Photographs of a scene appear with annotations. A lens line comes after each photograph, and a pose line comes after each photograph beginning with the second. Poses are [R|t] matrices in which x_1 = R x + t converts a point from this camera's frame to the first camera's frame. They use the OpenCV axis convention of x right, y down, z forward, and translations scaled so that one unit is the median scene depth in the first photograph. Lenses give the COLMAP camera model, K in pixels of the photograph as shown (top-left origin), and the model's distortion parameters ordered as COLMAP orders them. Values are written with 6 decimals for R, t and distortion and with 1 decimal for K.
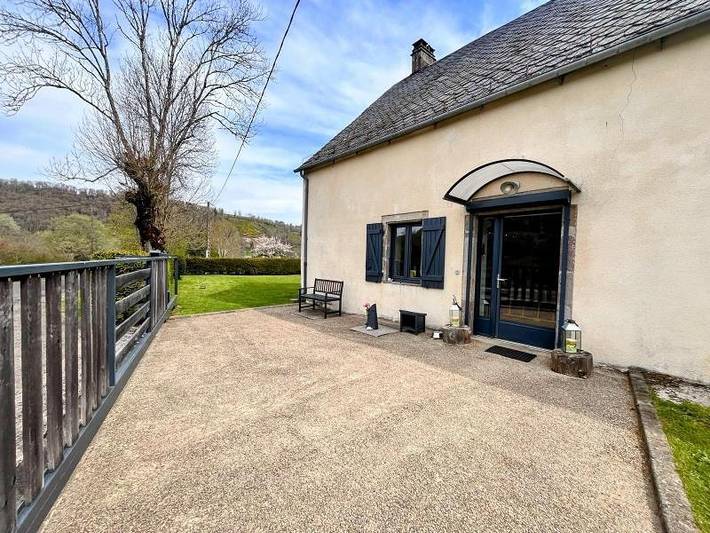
lens RADIAL K [[293.2, 0, 355.0], [0, 293.2, 266.5], [0, 0, 1]] dist [0.000271, 0.000072]
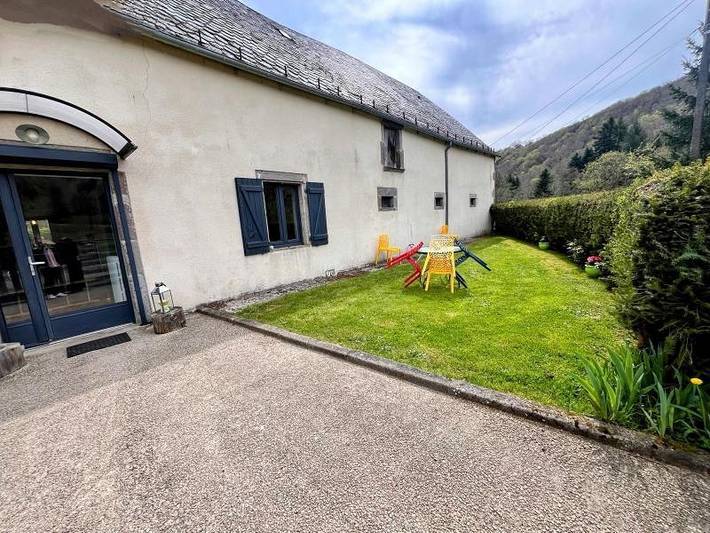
lens RADIAL K [[293.2, 0, 355.0], [0, 293.2, 266.5], [0, 0, 1]] dist [0.000271, 0.000072]
pose [[-0.102234, -0.178833, 0.978553, -0.401457], [0.092366, 0.977751, 0.188337, -0.015000], [-0.990463, 0.109639, -0.083441, 0.391258]]
